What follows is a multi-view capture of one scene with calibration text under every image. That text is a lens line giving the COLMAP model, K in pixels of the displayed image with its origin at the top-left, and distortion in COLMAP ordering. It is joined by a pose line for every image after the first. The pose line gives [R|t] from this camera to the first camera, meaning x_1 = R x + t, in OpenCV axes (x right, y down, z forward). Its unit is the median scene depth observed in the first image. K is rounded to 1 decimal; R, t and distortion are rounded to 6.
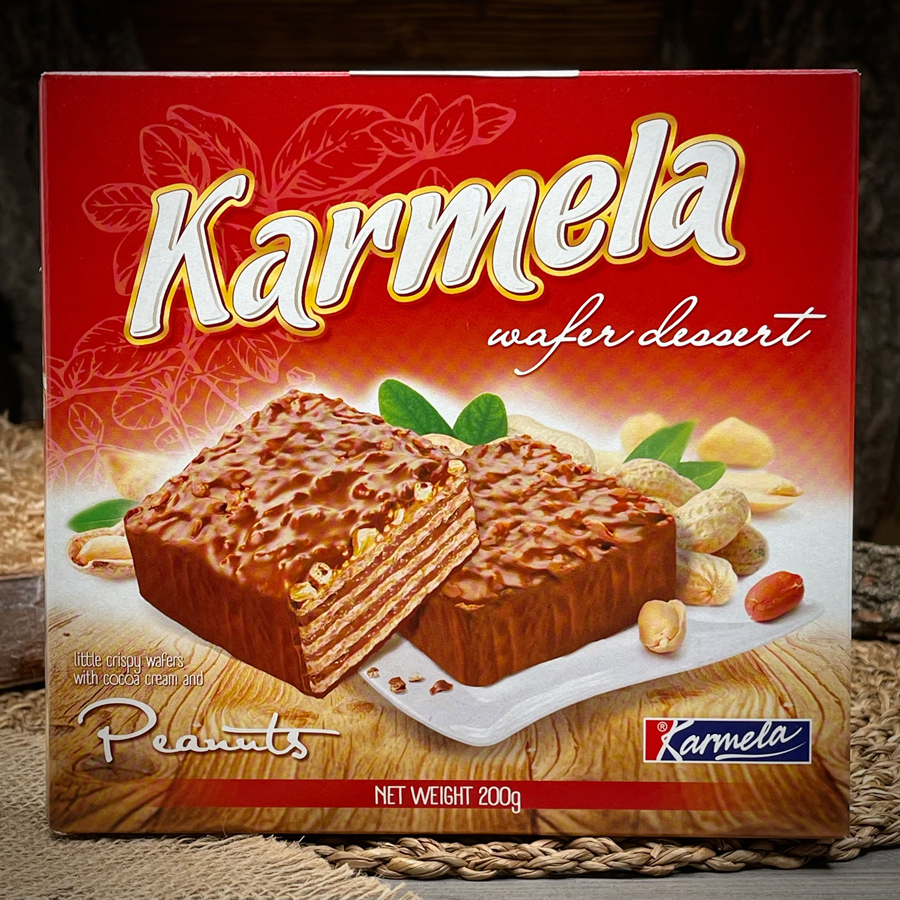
lens RADIAL K [[1381.3, 0, 450.3], [0, 1381.3, 481.3], [0, 0, 1]] dist [0.042463, -0.125926]
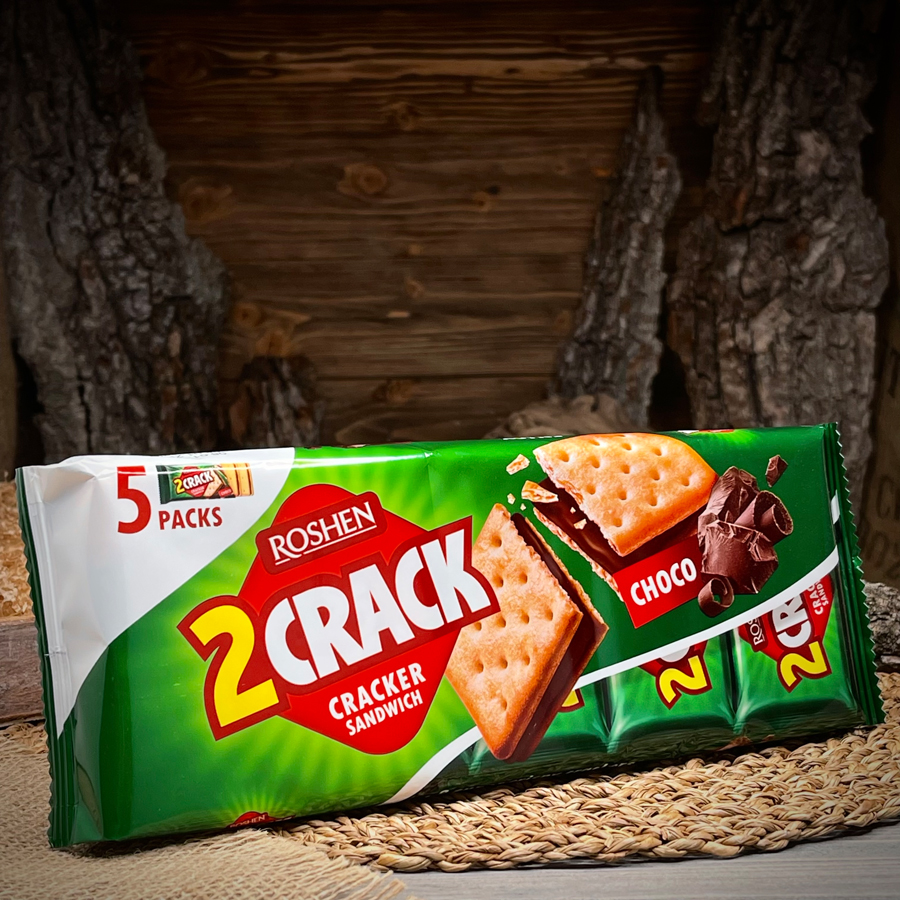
lens RADIAL K [[1369.9, 0, 453.1], [0, 1369.9, 489.4], [0, 0, 1]] dist [0.011922, -0.003597]
pose [[0.999853, -0.016743, -0.003589, 0.019503], [0.016645, 0.999524, -0.025984, -0.002170], [0.004023, 0.025920, 0.999656, -0.114944]]
